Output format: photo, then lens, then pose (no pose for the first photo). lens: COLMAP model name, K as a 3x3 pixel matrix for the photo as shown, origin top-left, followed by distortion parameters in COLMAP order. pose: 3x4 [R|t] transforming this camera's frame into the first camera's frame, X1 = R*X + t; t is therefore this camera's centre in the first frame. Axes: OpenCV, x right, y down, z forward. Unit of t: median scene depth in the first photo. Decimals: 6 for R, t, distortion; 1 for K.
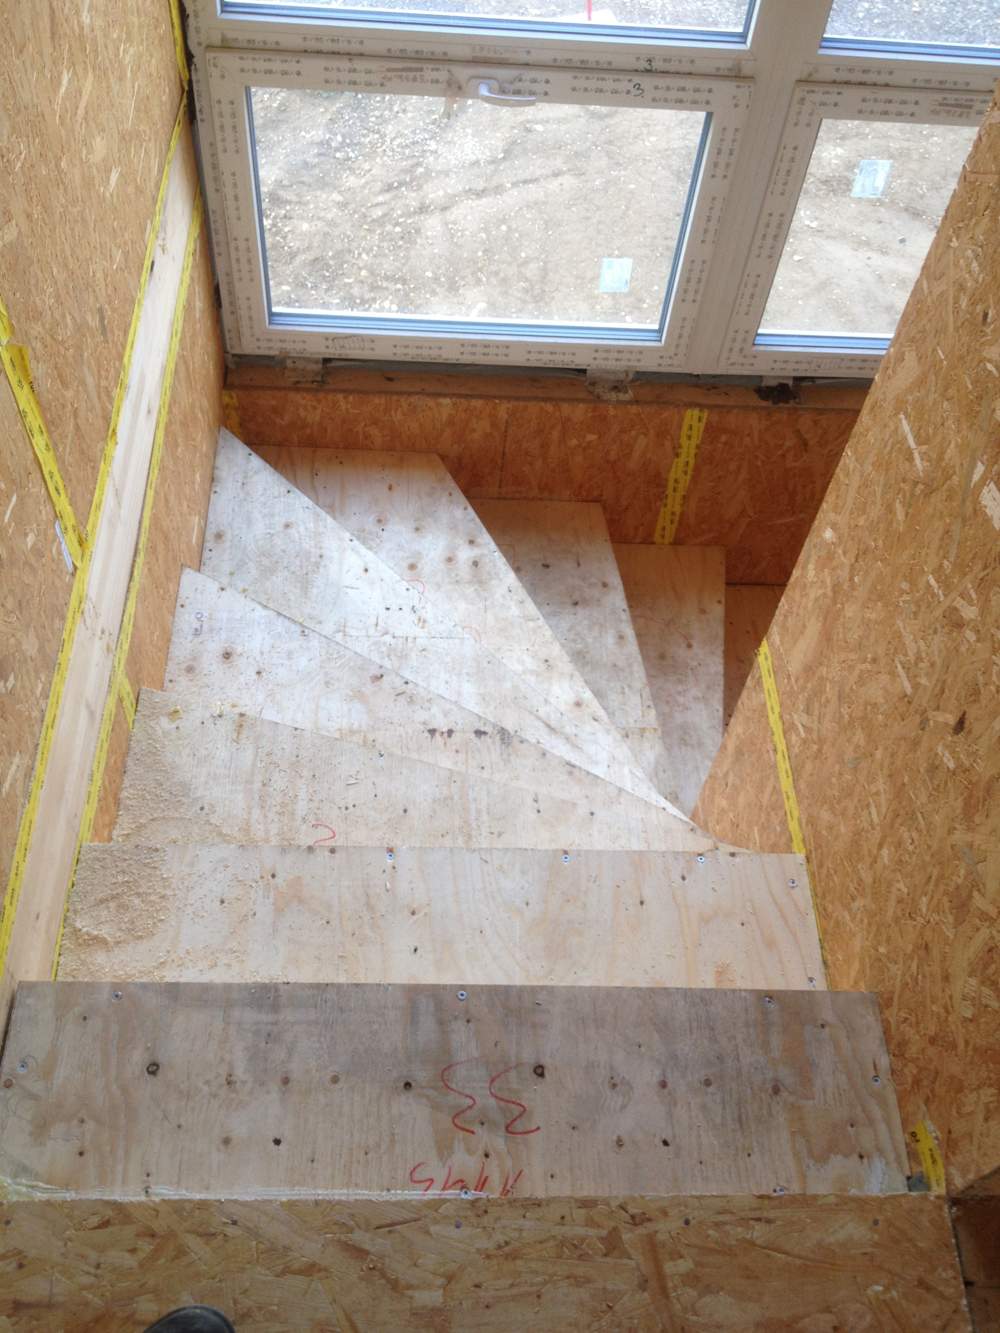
lens RADIAL K [[1232.7, 0, 500.0], [0, 1232.7, 666.5], [0, 0, 1]] dist [0.142892, -0.323620]
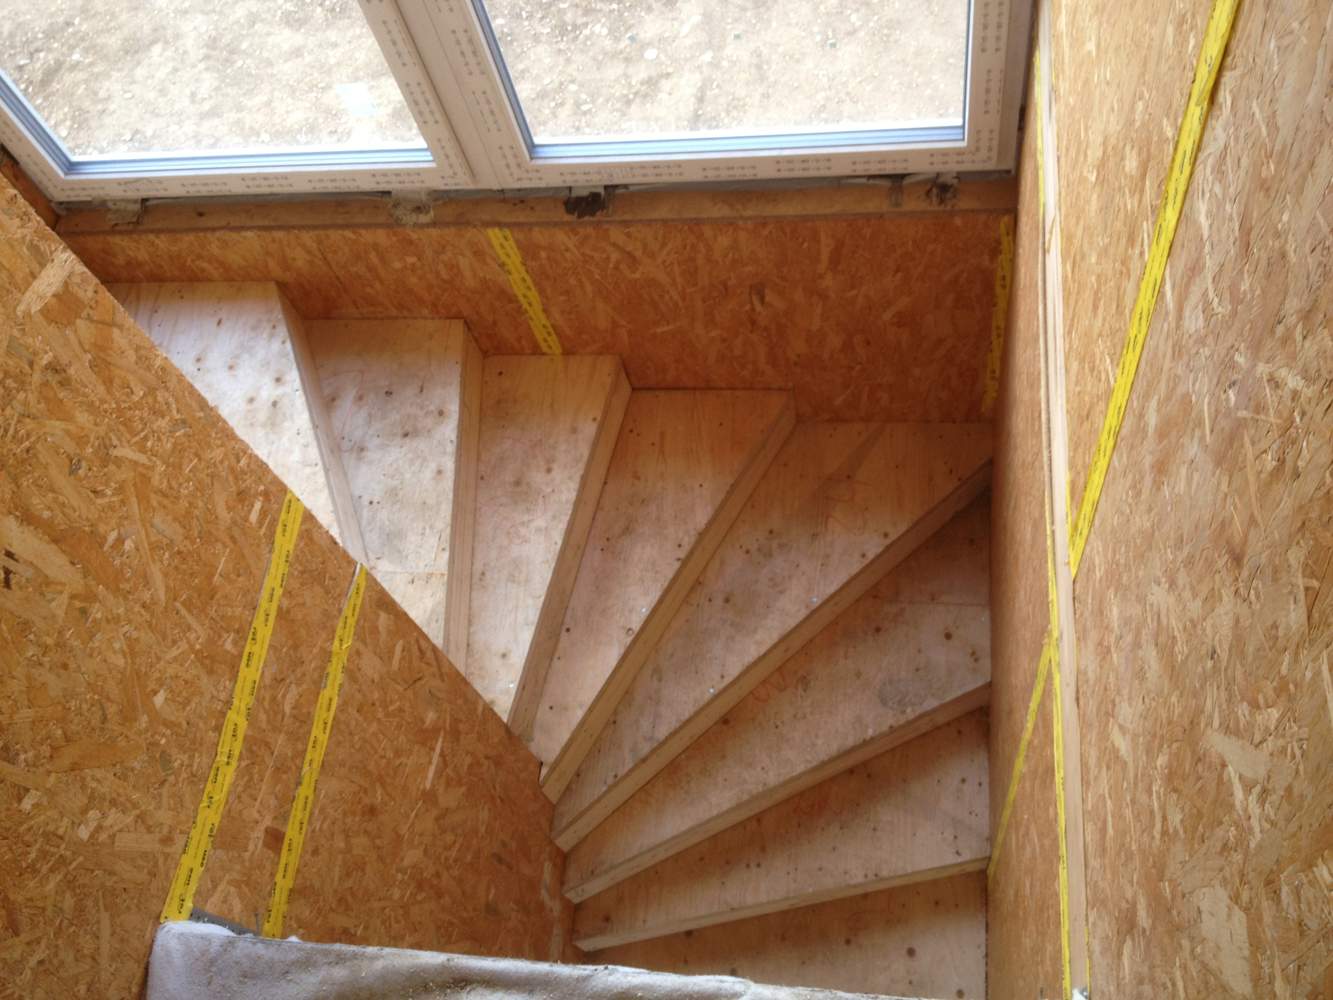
lens RADIAL K [[1232.7, 0, 677.8], [0, 1232.7, 501.4], [0, 0, 1]] dist [0.142892, -0.323620]
pose [[0.964574, 0.002133, -0.263803, 0.532375], [0.032128, 0.991574, 0.125492, -0.116276], [0.261848, -0.129522, 0.956379, 0.117811]]
